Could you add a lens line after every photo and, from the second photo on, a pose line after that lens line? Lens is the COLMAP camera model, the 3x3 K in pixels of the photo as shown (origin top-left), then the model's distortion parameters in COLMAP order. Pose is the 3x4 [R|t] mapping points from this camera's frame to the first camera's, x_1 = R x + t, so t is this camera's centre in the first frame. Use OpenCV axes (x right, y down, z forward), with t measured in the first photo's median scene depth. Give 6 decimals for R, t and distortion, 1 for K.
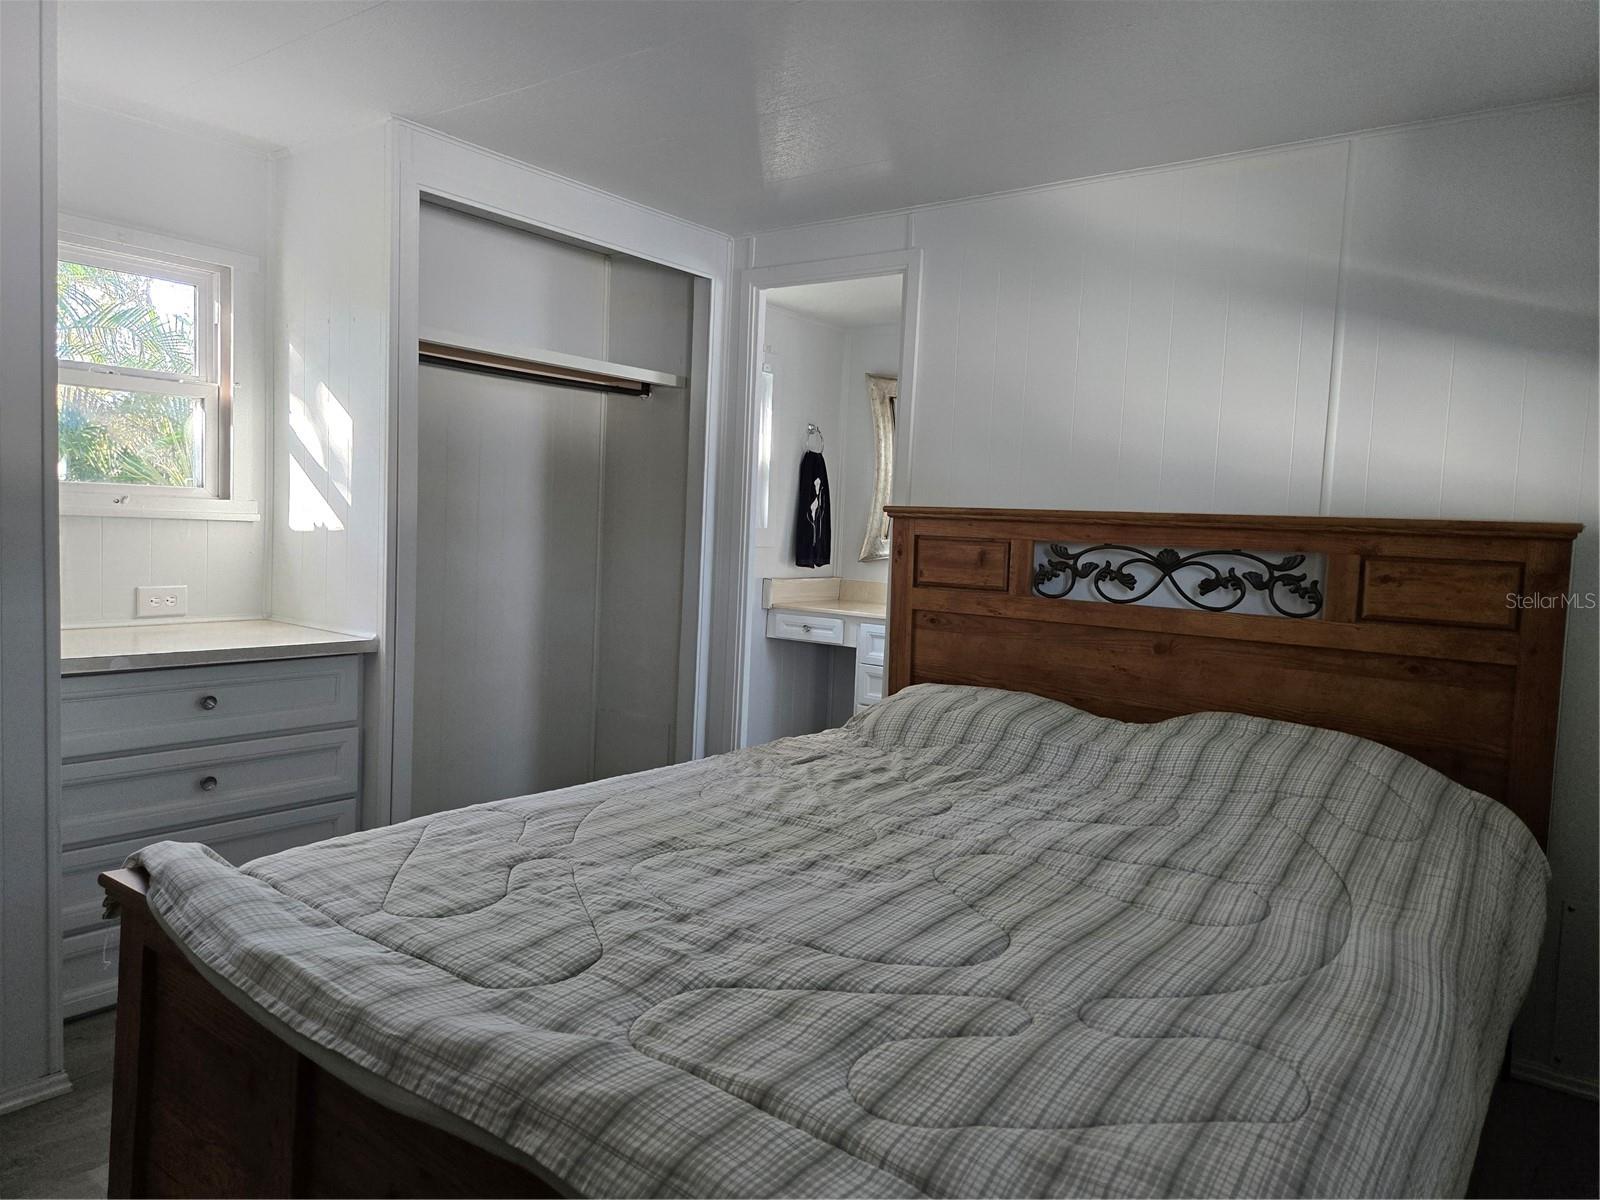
lens RADIAL K [[1078.3, 0, 801.4], [0, 1078.3, 596.7], [0, 0, 1]] dist [0.058551, -0.044738]
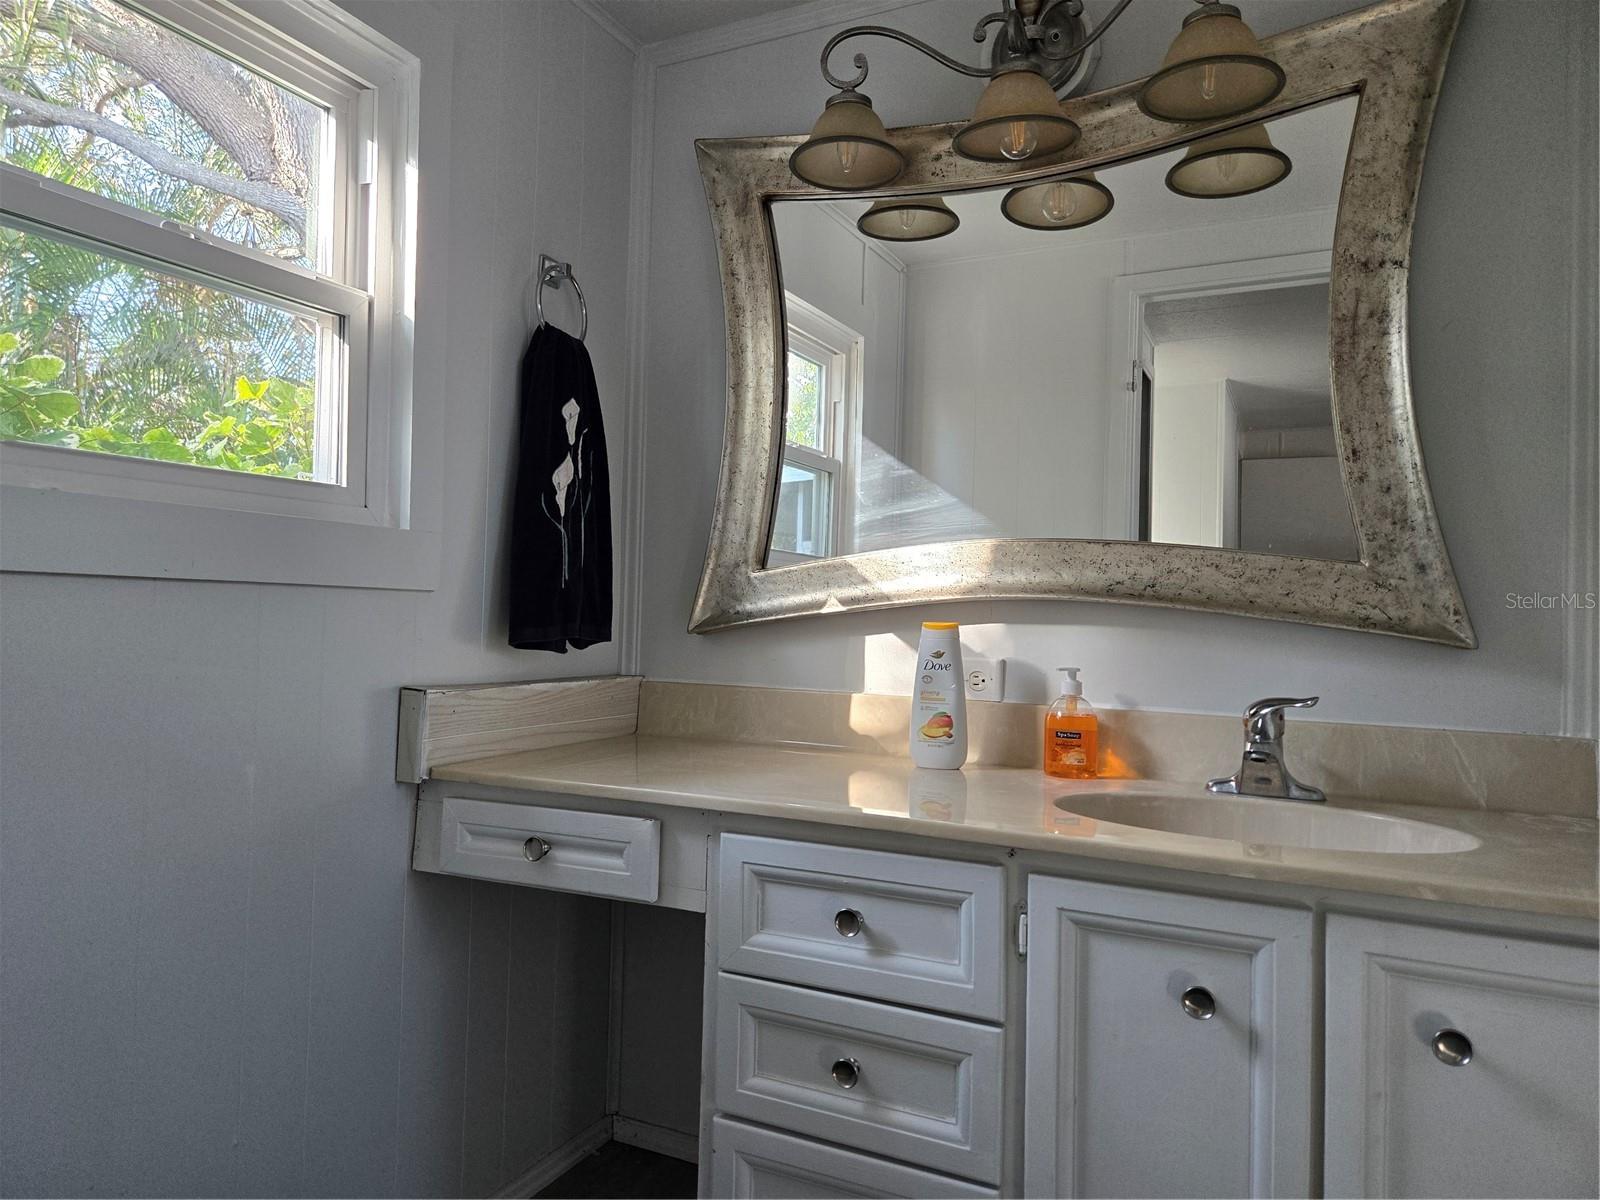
lens RADIAL K [[1078.3, 0, 797.6], [0, 1078.3, 601.1], [0, 0, 1]] dist [0.058551, -0.044738]
pose [[0.981243, -0.017807, 0.191950, 0.018644], [0.033633, 0.996267, -0.079508, -0.012952], [-0.189818, 0.084473, 0.978179, 0.645383]]
